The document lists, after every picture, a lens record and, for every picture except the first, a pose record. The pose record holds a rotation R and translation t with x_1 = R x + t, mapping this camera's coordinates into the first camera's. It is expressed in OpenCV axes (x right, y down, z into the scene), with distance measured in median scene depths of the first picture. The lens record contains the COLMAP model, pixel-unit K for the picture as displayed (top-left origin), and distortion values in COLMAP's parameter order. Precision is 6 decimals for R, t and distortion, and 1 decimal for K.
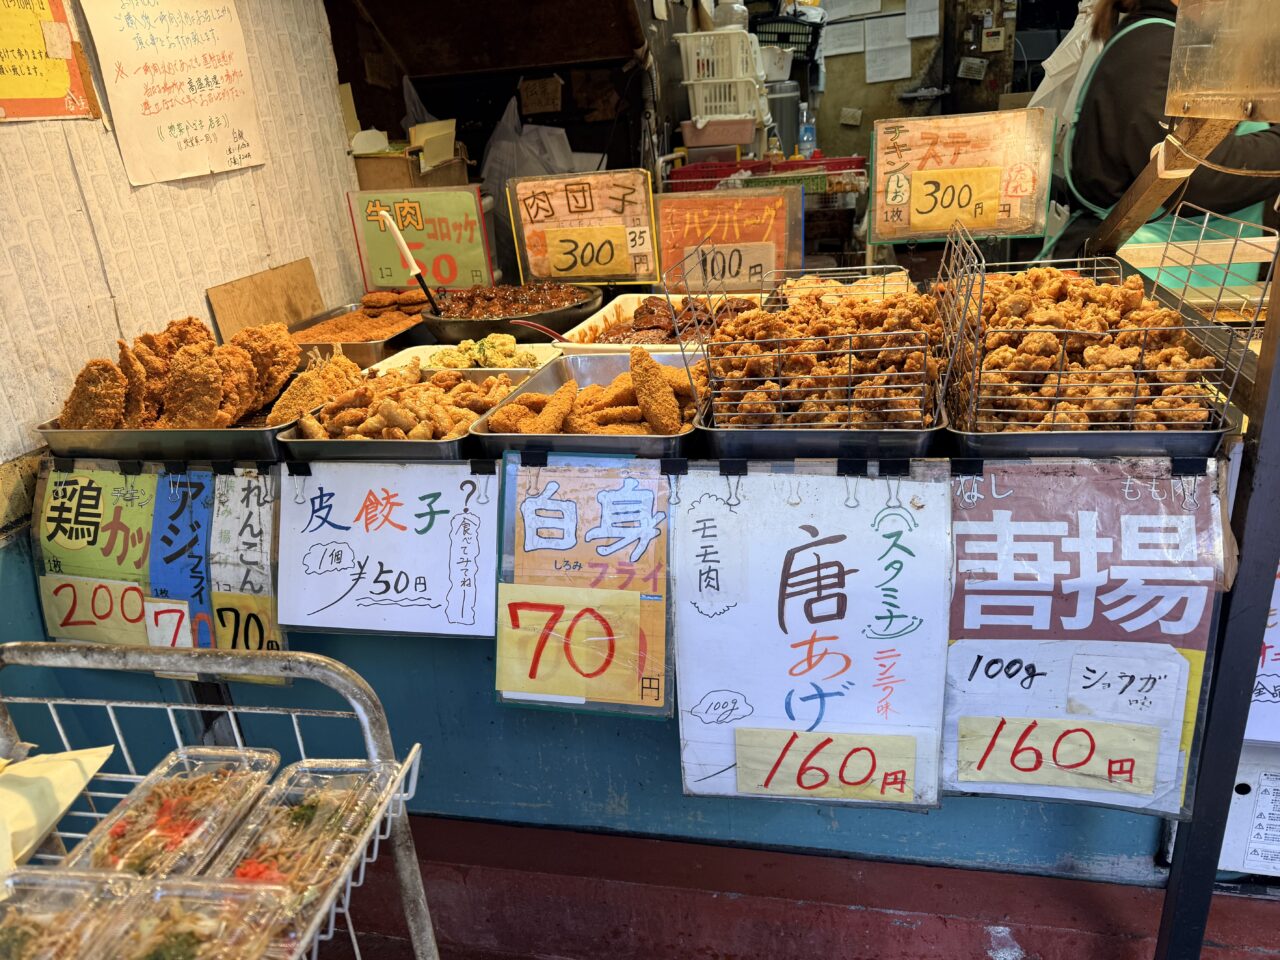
lens RADIAL K [[903.5, 0, 636.3], [0, 903.5, 474.1], [0, 0, 1]] dist [-0.008948, -0.006675]
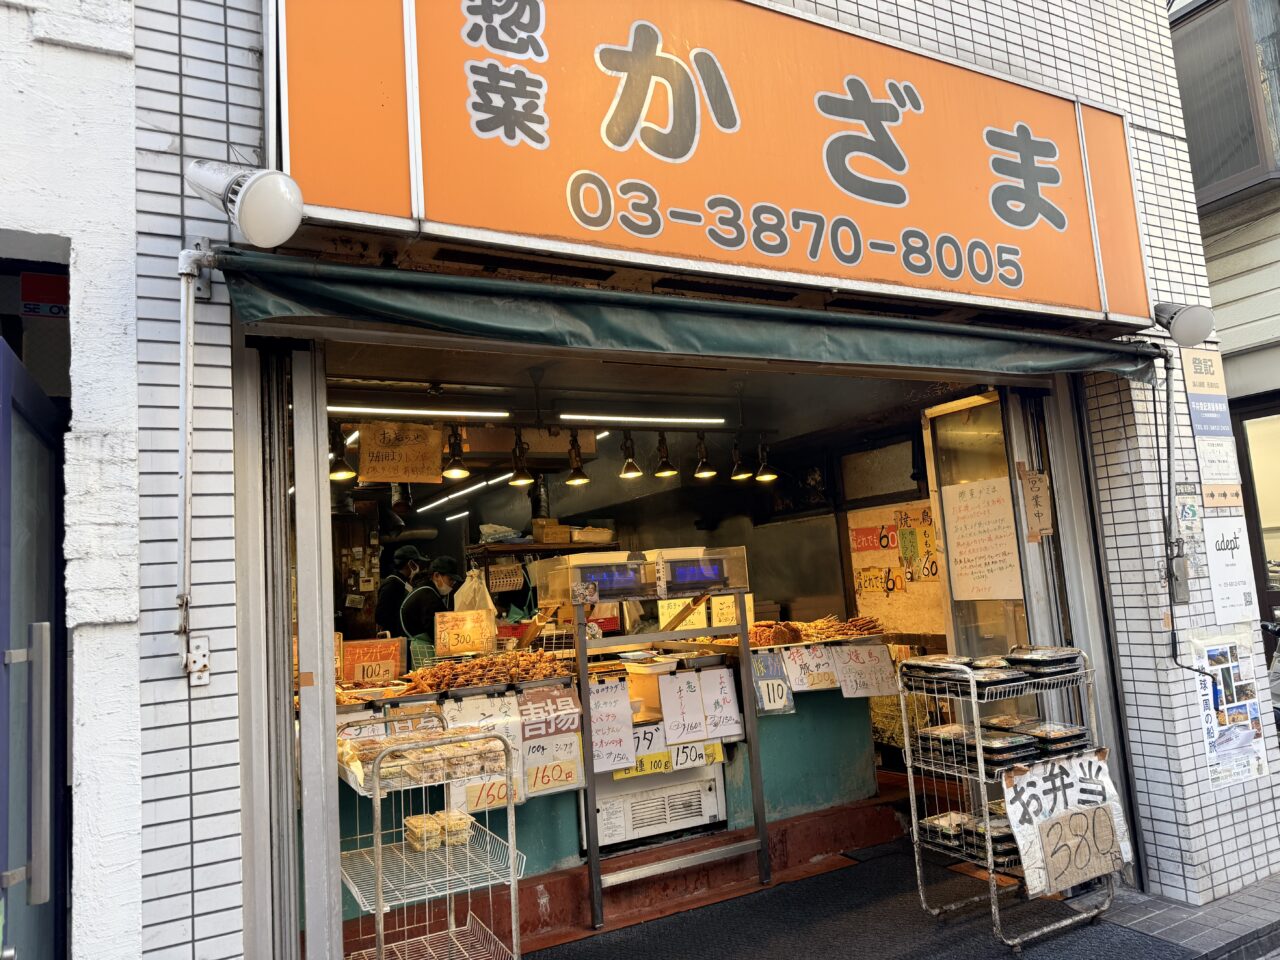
lens RADIAL K [[903.5, 0, 640.1], [0, 903.5, 479.8], [0, 0, 1]] dist [-0.008948, -0.006675]
pose [[0.740608, 0.117601, 0.661566, -1.805580], [0.254162, 0.862385, -0.437828, 0.980257], [-0.622013, 0.492405, 0.608800, -1.986128]]
